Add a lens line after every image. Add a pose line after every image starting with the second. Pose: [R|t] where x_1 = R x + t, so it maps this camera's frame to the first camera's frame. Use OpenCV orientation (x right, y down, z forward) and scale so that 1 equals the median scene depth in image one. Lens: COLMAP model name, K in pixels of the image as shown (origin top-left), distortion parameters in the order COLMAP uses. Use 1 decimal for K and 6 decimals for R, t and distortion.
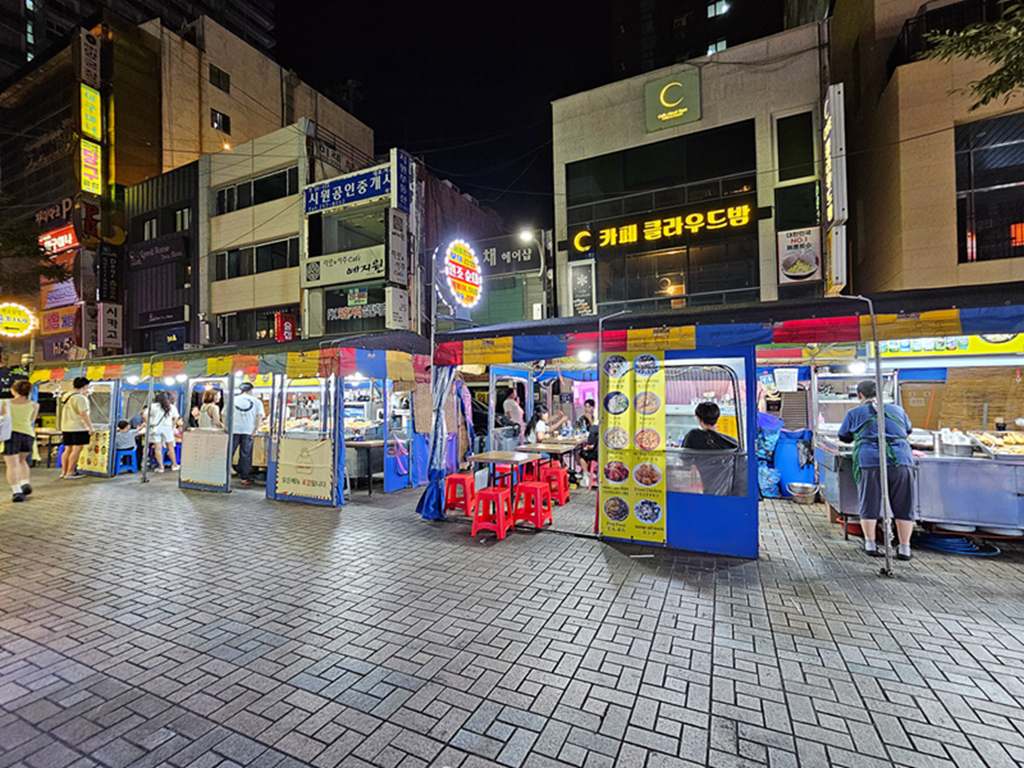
lens RADIAL K [[453.1, 0, 512.1], [0, 453.1, 388.9], [0, 0, 1]] dist [-0.003342, -0.000322]
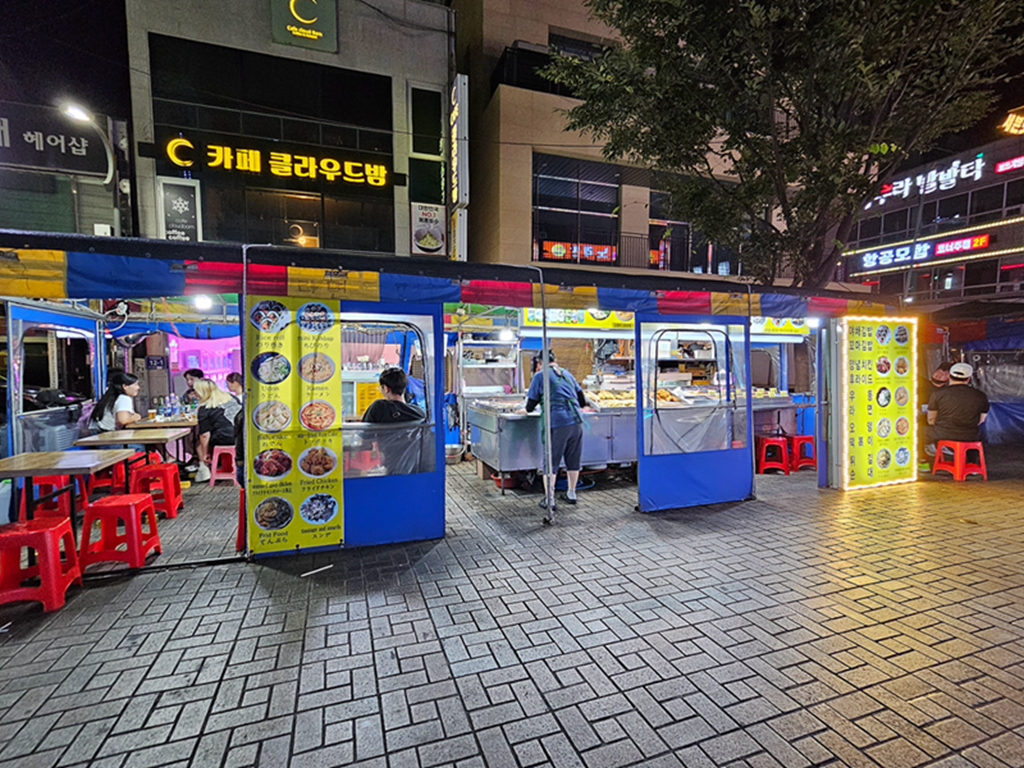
lens RADIAL K [[467.7, 0, 512.9], [0, 467.7, 386.9], [0, 0, 1]] dist [-0.007196, 0.003525]
pose [[0.712543, -0.030109, 0.700982, -0.009936], [-0.019098, 0.997876, 0.062274, 0.004792], [-0.701369, -0.057761, 0.710455, 0.129945]]
